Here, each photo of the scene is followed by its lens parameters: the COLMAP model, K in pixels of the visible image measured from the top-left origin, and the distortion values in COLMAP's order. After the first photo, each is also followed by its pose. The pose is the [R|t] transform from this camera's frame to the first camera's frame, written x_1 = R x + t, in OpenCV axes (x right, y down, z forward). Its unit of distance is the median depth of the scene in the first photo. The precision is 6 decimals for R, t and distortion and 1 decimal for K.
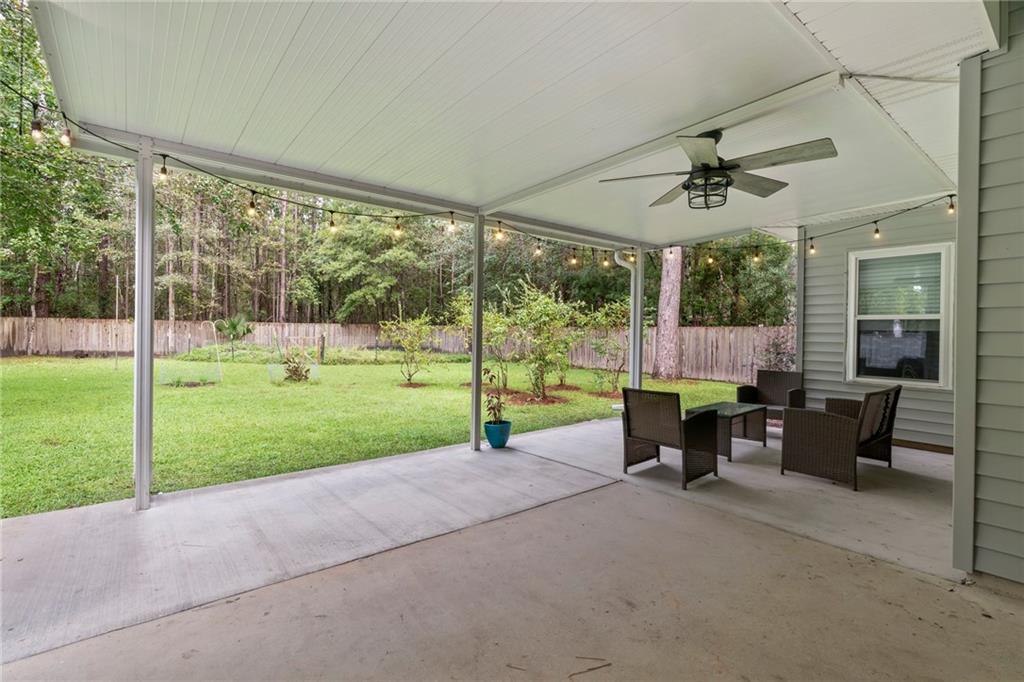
lens RADIAL K [[475.3, 0, 512.0], [0, 475.3, 341.0], [0, 0, 1]] dist [-0.001125, 0.000093]
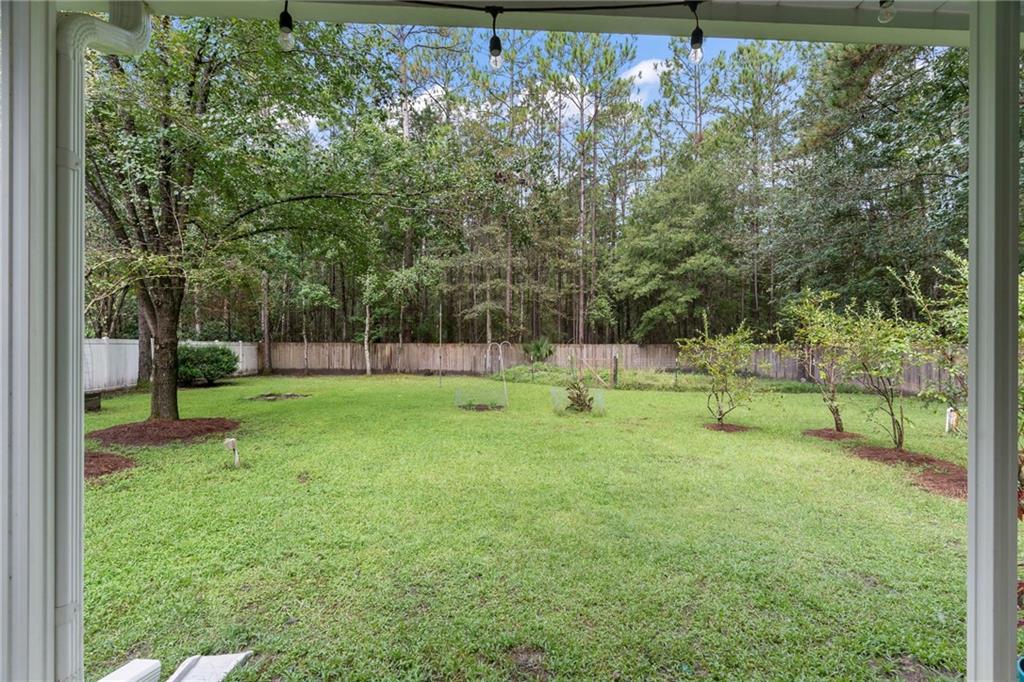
lens RADIAL K [[459.4, 0, 512.0], [0, 459.4, 341.0], [0, 0, 1]] dist [-0.002084, -0.000013]
pose [[0.808643, -0.021297, -0.587915, -0.035150], [-0.004392, 0.999098, -0.042234, -0.003638], [0.588284, 0.036734, 0.807820, 0.146524]]
